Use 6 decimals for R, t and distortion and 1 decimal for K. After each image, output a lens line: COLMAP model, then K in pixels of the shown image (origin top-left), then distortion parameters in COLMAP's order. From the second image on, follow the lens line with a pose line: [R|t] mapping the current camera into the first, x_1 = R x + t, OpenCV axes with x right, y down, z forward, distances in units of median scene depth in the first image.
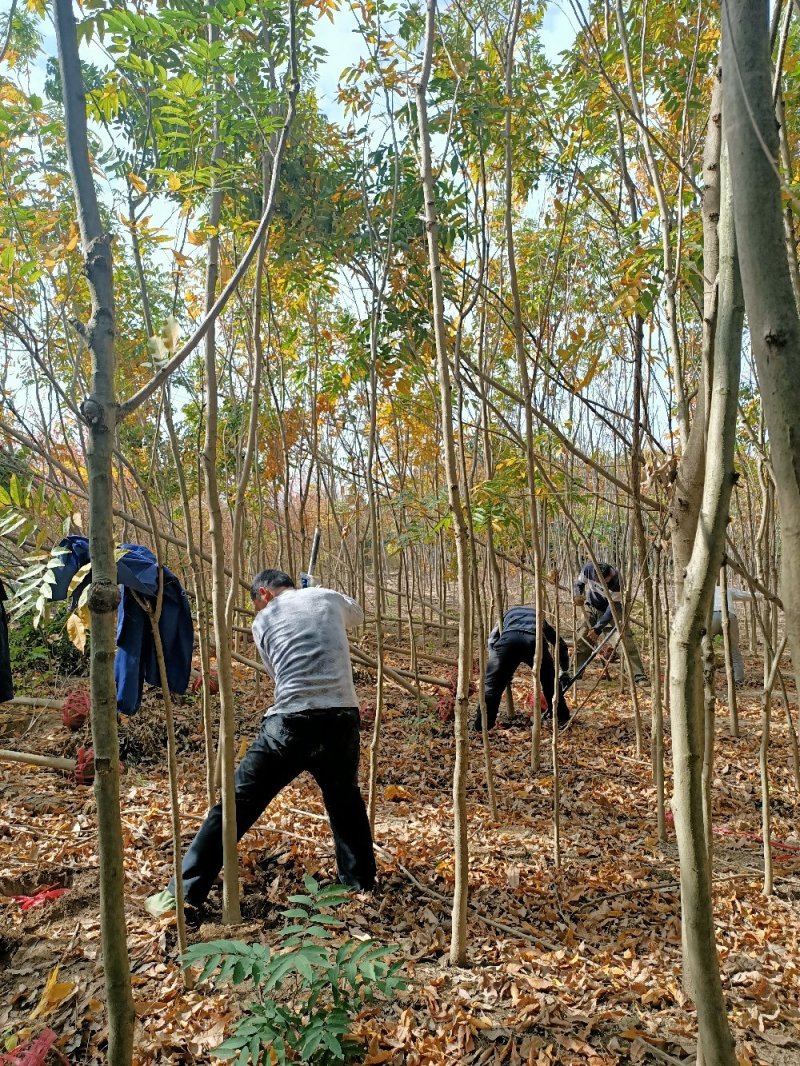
lens RADIAL K [[829.9, 0, 400.1], [0, 829.9, 533.2], [0, 0, 1]] dist [0.048480, 0.004675]
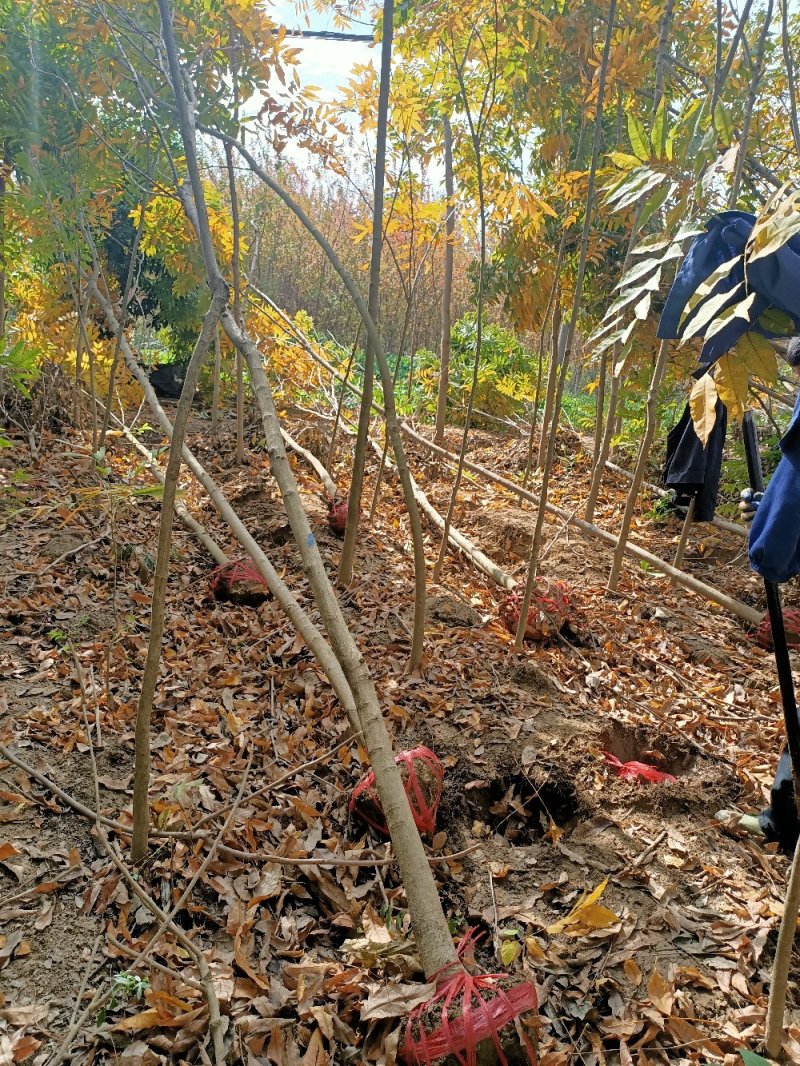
lens RADIAL K [[829.9, 0, 400.1], [0, 829.9, 538.0], [0, 0, 1]] dist [0.048480, 0.004675]
pose [[0.618964, 0.292041, -0.729106, -0.071215], [-0.138069, 0.954303, 0.265032, 0.062474], [0.773188, -0.063379, 0.631001, 0.393308]]
